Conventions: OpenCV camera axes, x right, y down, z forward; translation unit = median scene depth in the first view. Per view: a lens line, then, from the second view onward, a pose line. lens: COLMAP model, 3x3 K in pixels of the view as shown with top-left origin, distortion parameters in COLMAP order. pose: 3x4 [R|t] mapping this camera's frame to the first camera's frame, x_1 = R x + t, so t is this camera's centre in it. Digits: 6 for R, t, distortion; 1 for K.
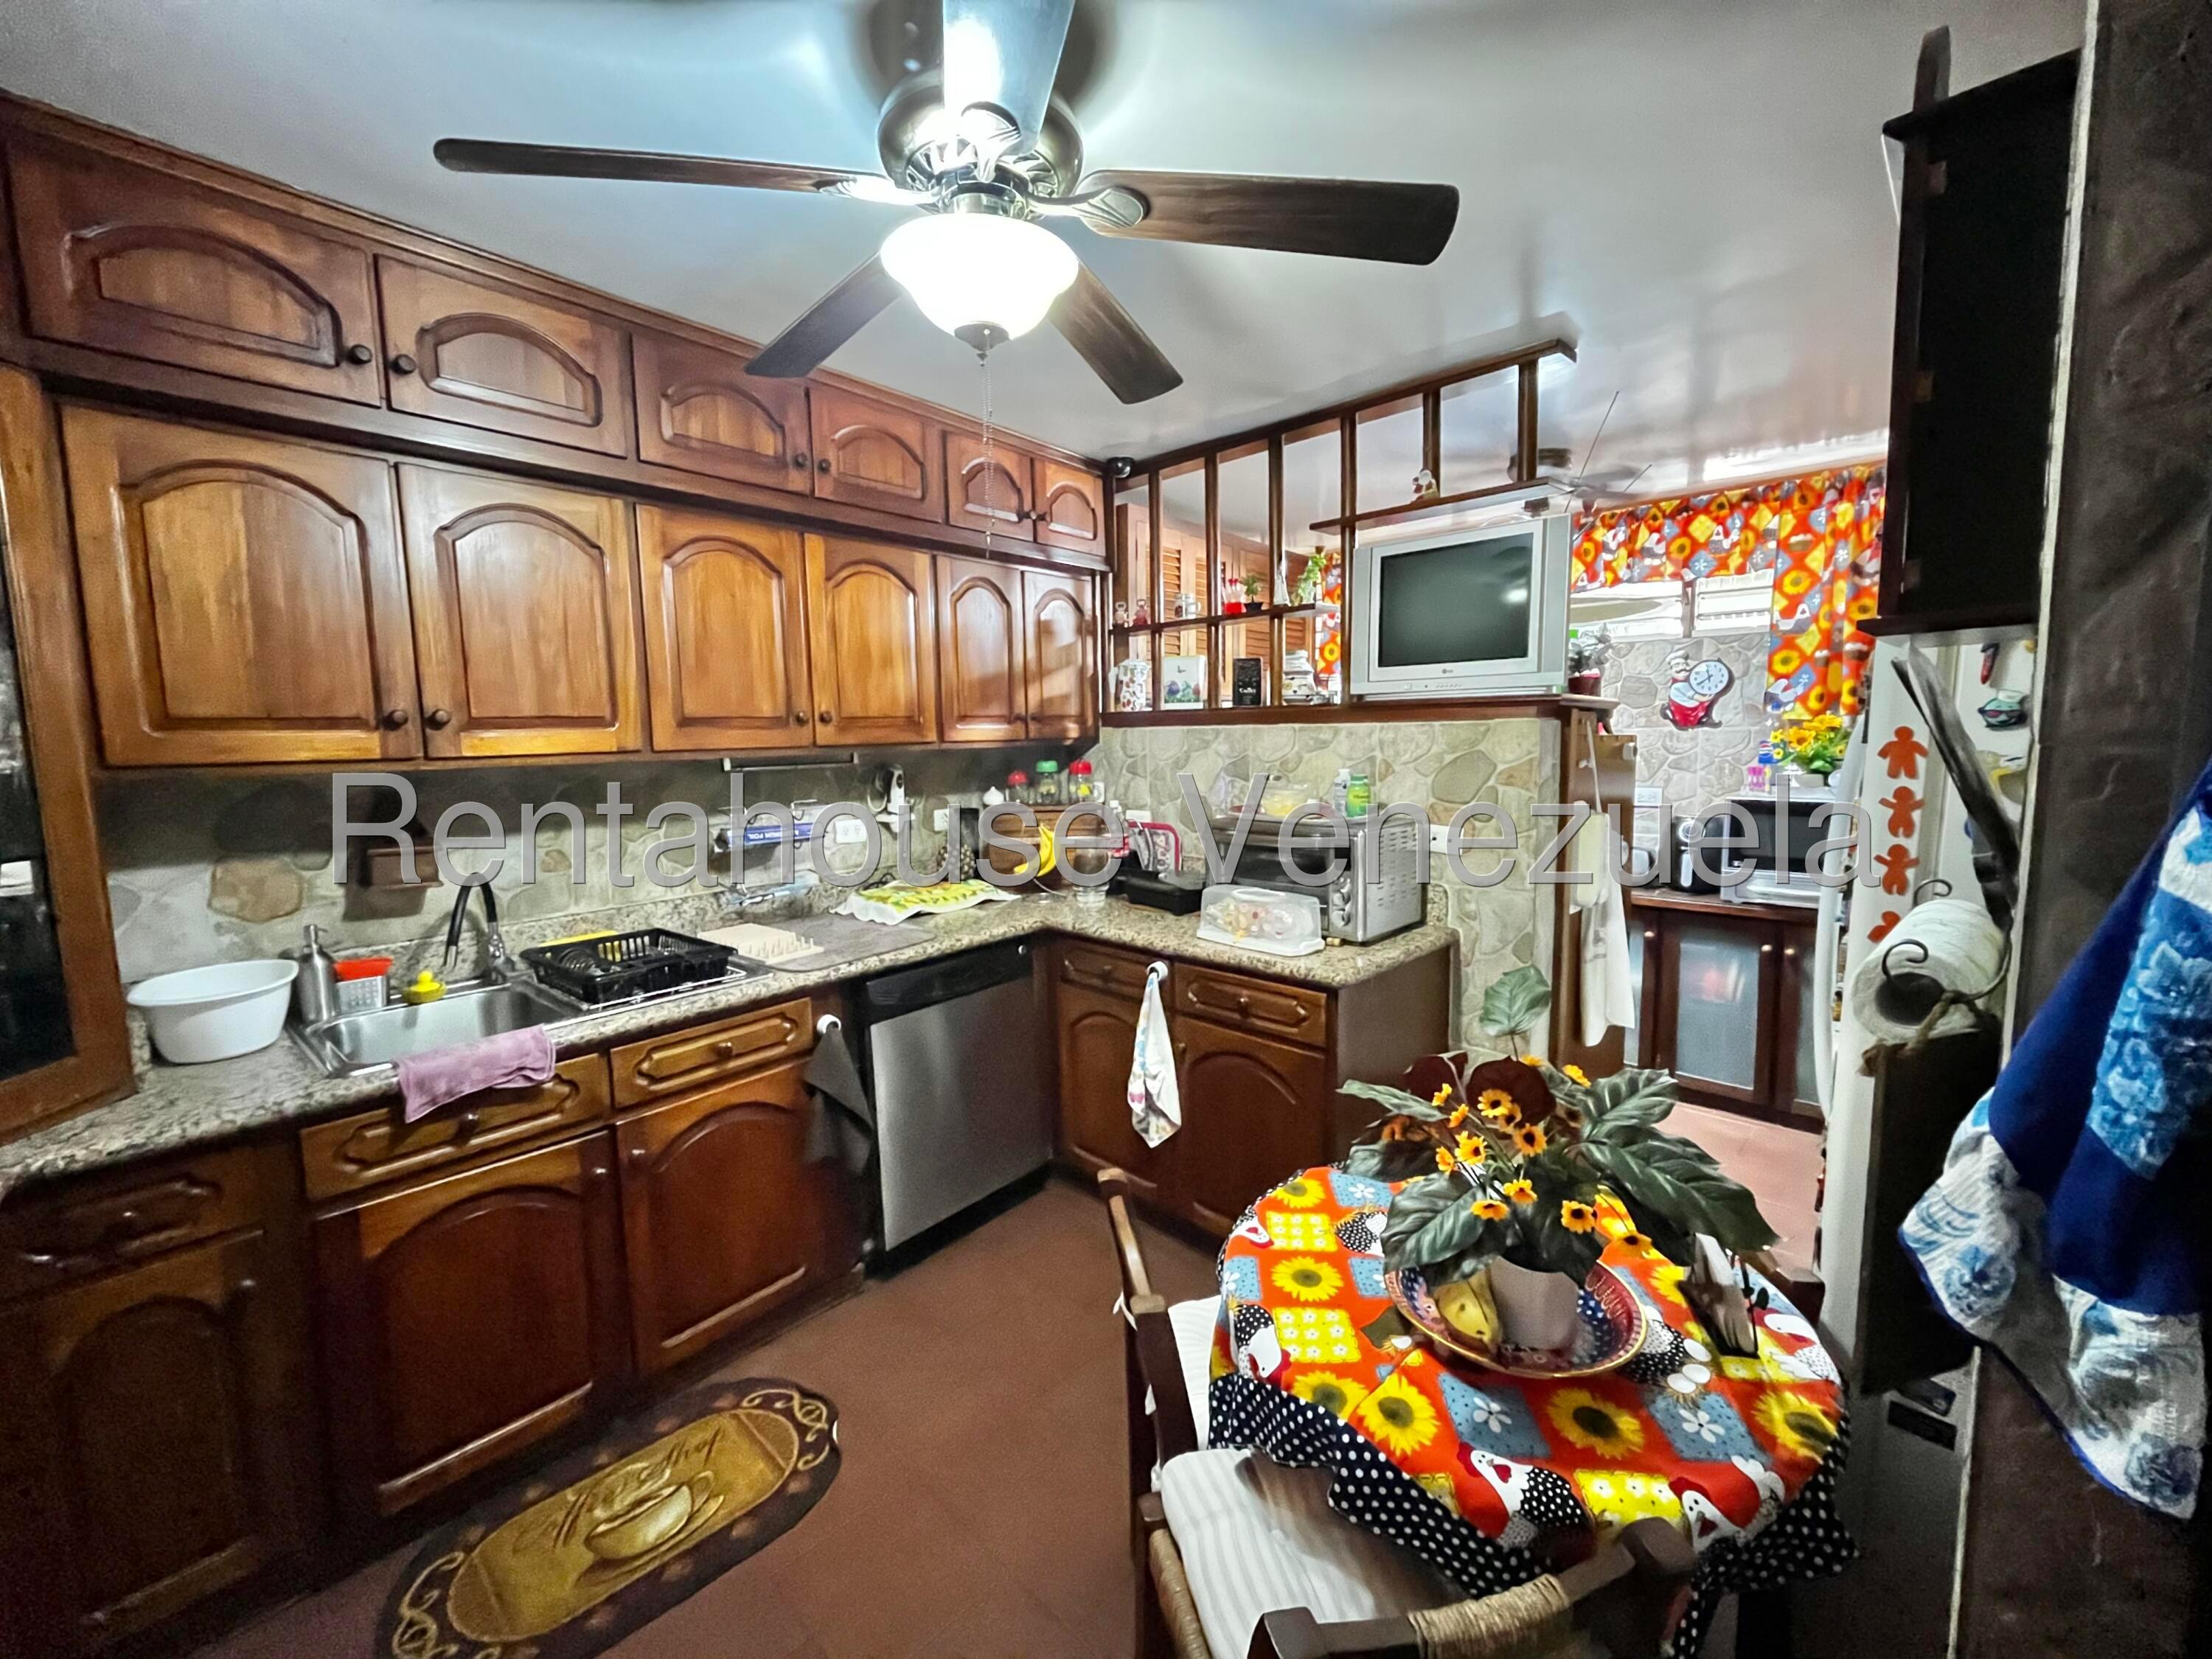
lens RADIAL K [[896.9, 0, 1098.8], [0, 896.9, 821.8], [0, 0, 1]] dist [-0.005874, 0.001222]
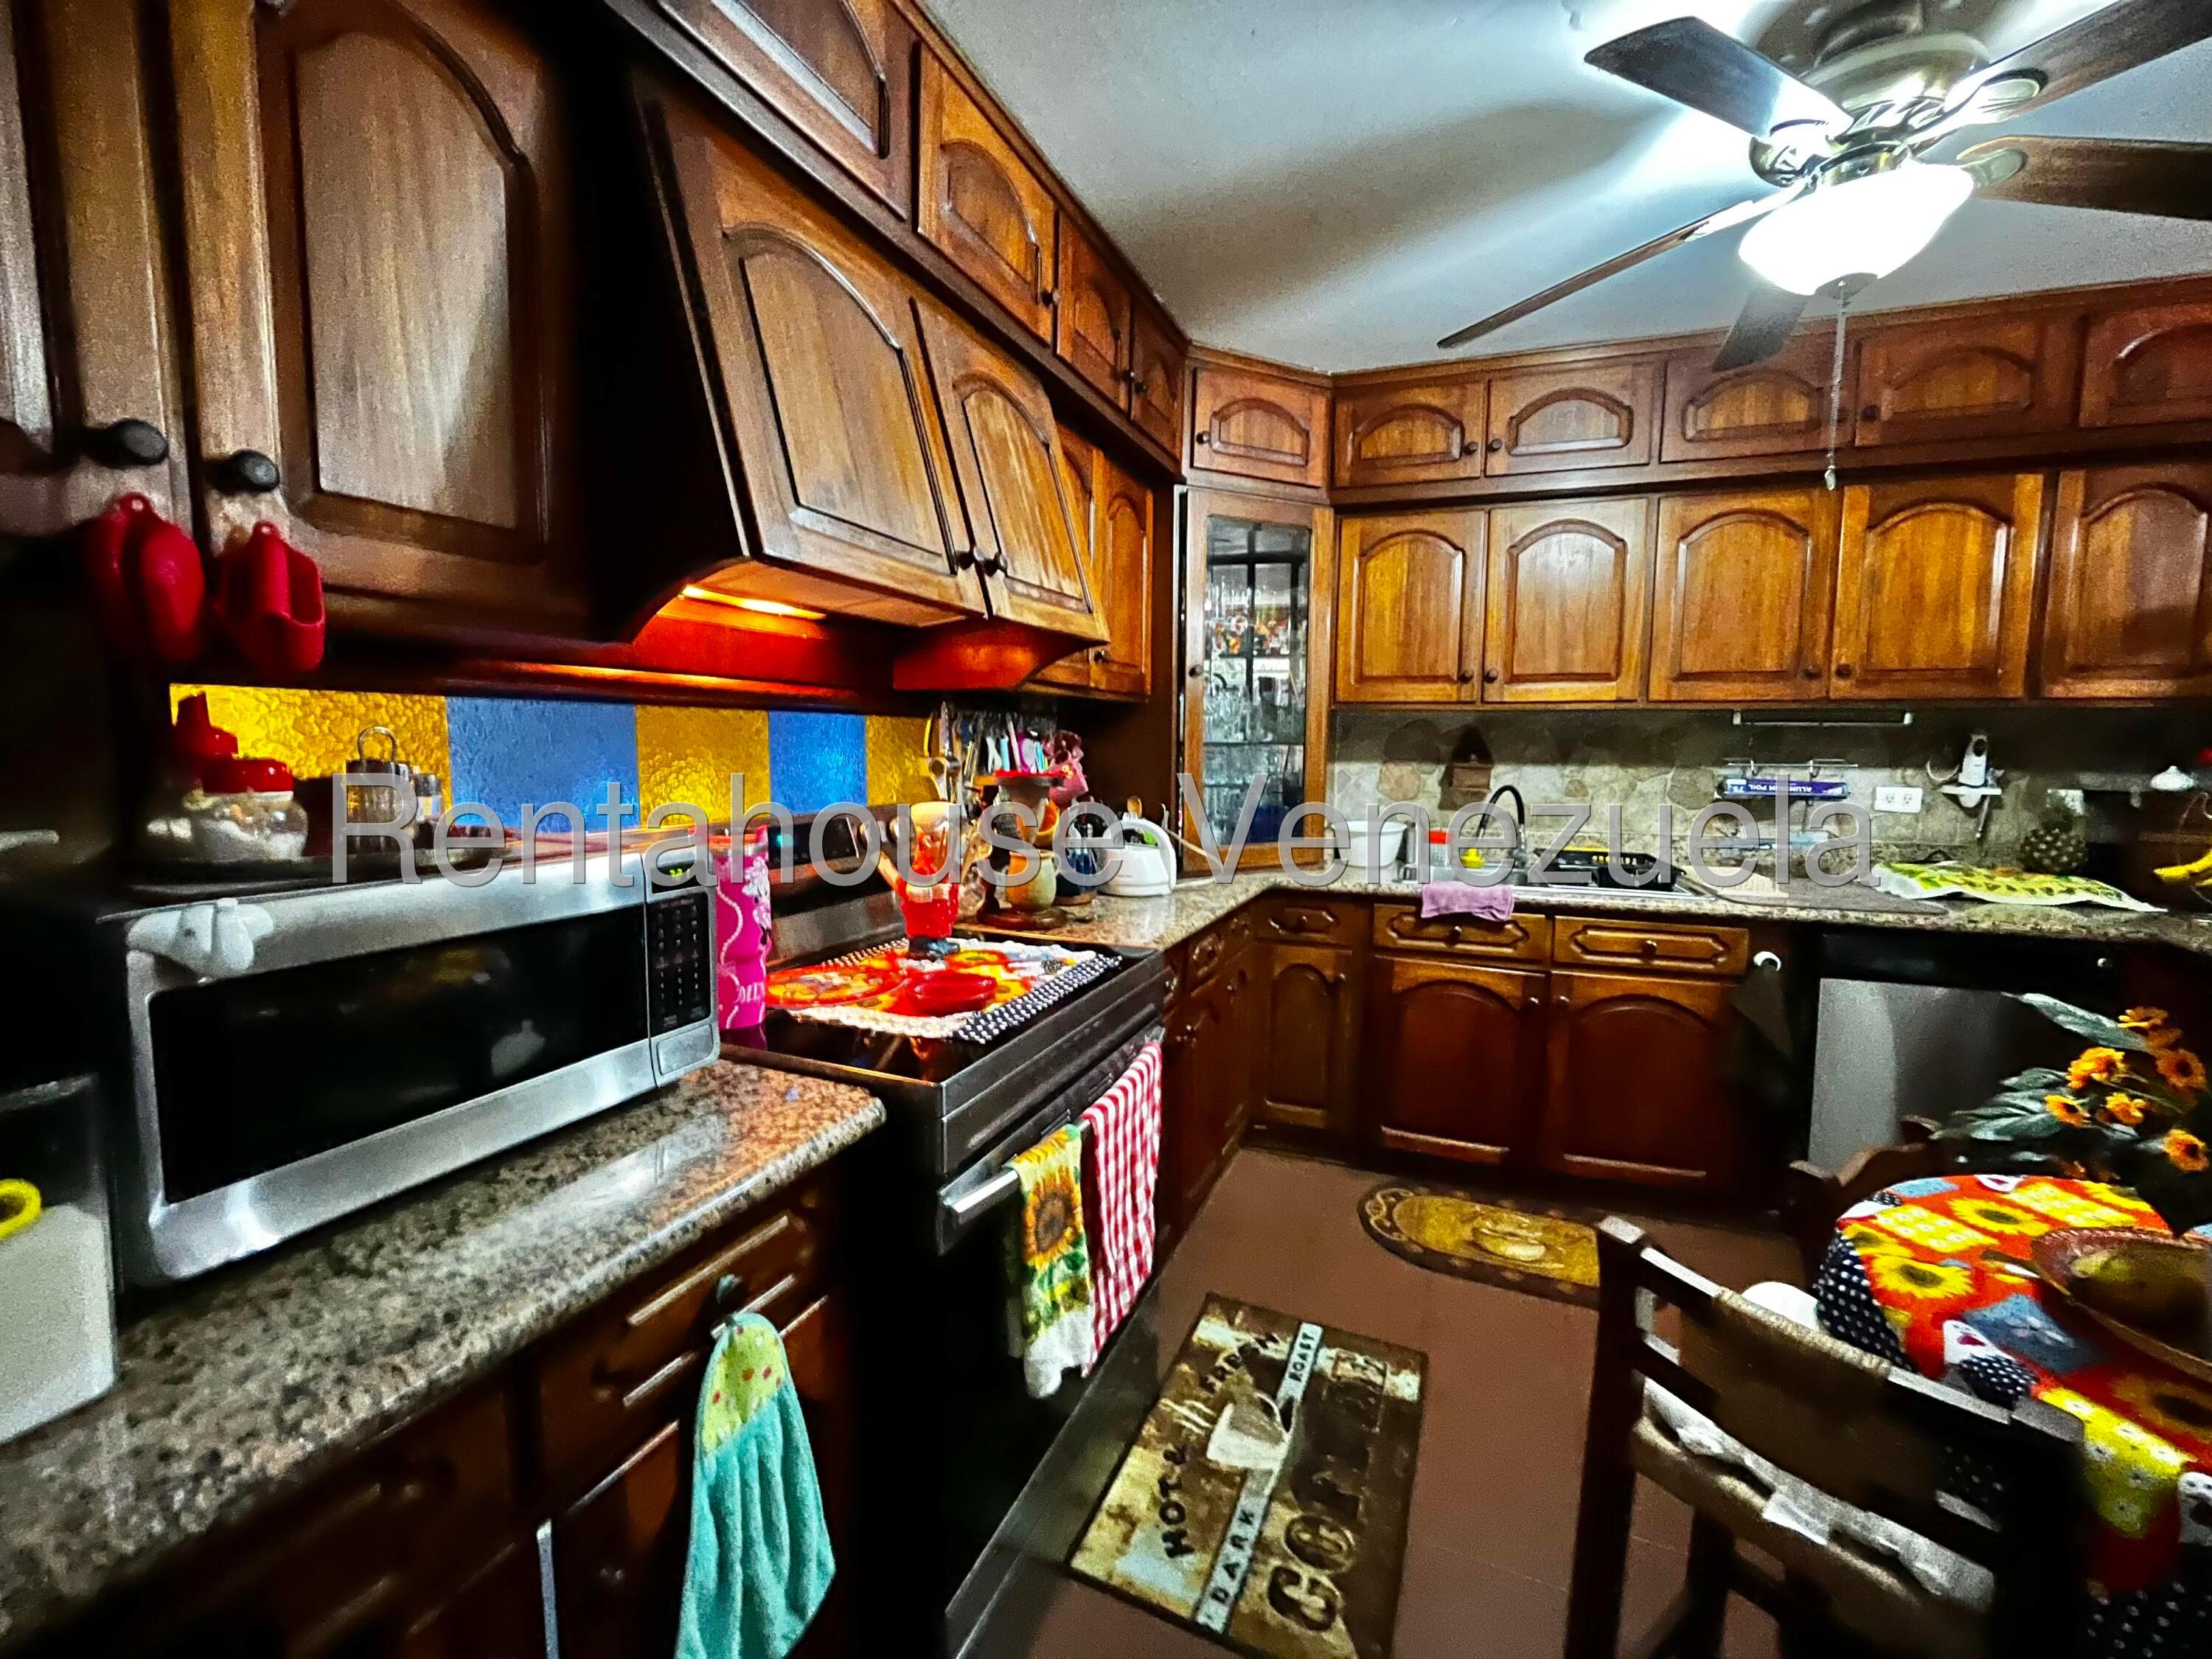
lens RADIAL K [[896.9, 0, 1114.5], [0, 896.9, 820.5], [0, 0, 1]] dist [-0.005874, 0.001222]
pose [[0.365764, 0.105146, -0.924749, 0.445647], [-0.111036, 0.991431, 0.068810, 0.092253], [0.924060, 0.077512, 0.374305, -0.130637]]
